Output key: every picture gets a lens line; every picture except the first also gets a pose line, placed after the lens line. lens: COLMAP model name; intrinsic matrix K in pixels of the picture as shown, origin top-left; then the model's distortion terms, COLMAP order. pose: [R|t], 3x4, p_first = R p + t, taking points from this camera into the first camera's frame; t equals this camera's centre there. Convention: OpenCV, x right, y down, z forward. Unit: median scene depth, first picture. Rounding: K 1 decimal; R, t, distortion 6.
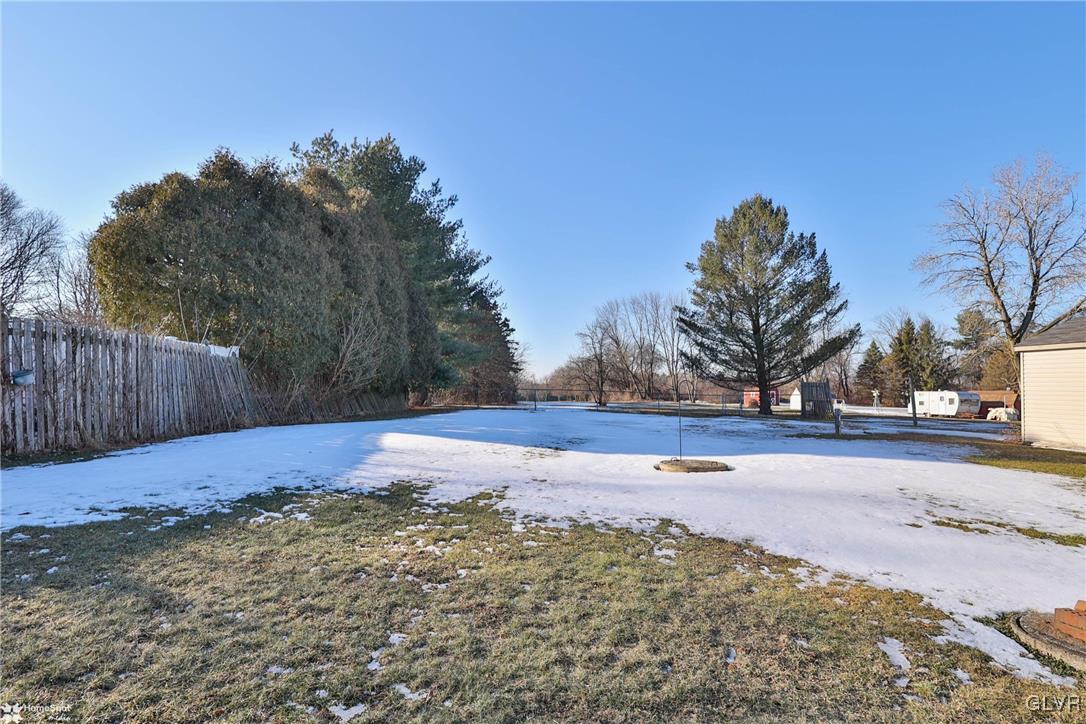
lens RADIAL K [[541.9, 0, 538.1], [0, 541.9, 362.9], [0, 0, 1]] dist [0.002030, 0.001886]
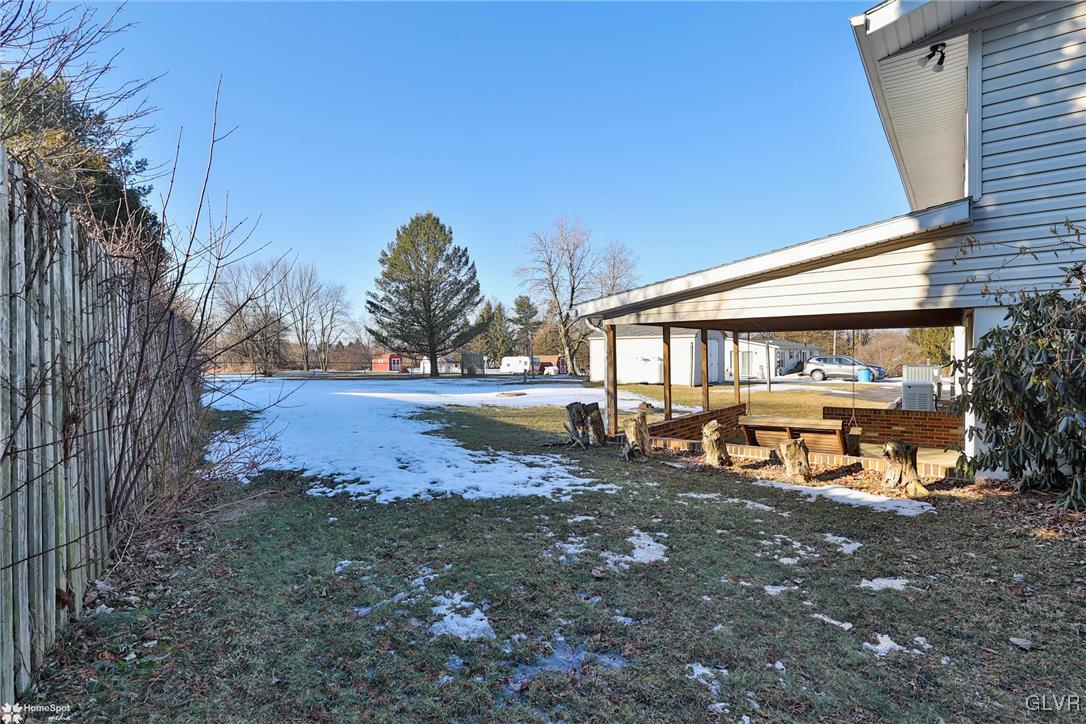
lens RADIAL K [[541.9, 0, 538.1], [0, 541.9, 362.9], [0, 0, 1]] dist [0.002030, 0.001886]
pose [[0.748331, -0.024268, 0.662881, -0.266868], [-0.016455, 0.998344, 0.055125, -0.016730], [-0.663121, -0.052160, 0.746693, -0.179052]]
